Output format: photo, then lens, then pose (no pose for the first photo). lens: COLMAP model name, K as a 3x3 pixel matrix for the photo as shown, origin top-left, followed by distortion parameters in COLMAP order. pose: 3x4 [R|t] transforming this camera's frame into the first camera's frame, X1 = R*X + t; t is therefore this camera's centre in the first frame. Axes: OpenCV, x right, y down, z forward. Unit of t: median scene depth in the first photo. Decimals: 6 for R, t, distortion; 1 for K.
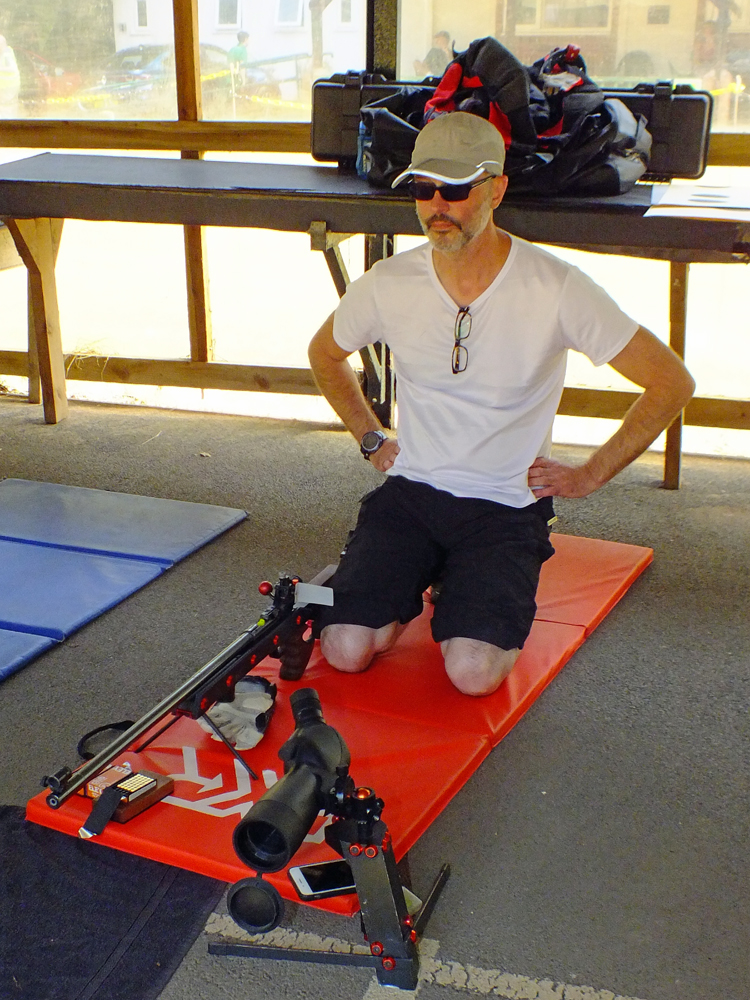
lens RADIAL K [[1265.7, 0, 374.3], [0, 1265.7, 500.4], [0, 0, 1]] dist [-0.076647, 0.000000]
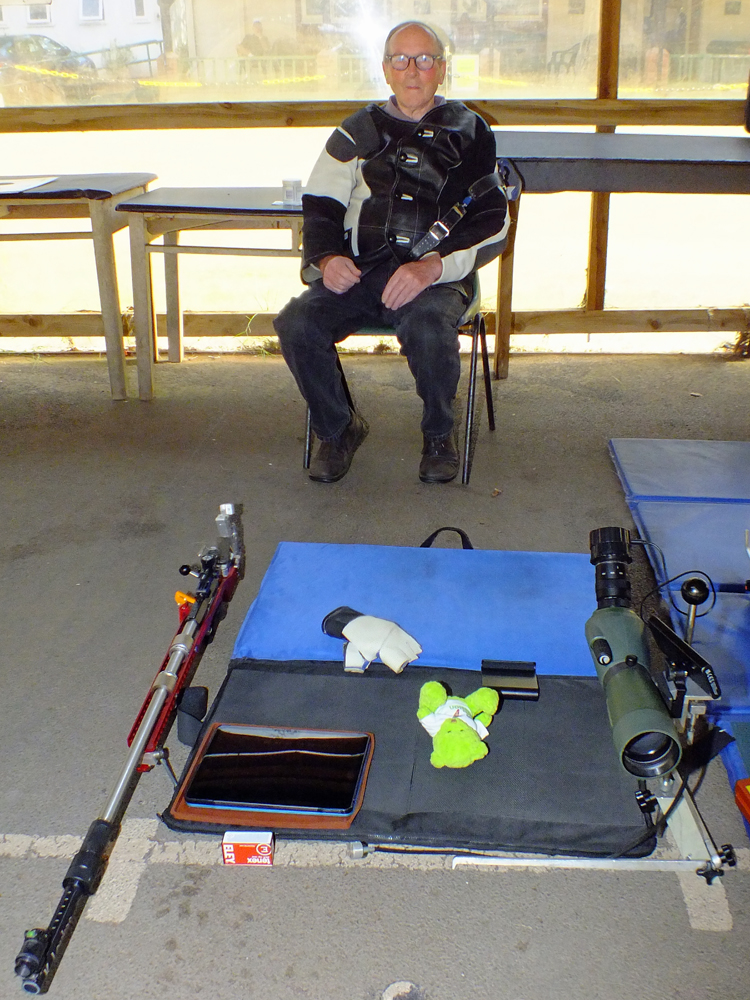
lens RADIAL K [[966.0, 0, 374.9], [0, 966.0, 498.8], [0, 0, 1]] dist [-0.046132, 0.000000]
pose [[0.953302, -0.135018, 0.270158, -0.621010], [0.106459, 0.987317, 0.117774, -0.066493], [-0.282634, -0.083513, 0.955586, 0.193602]]
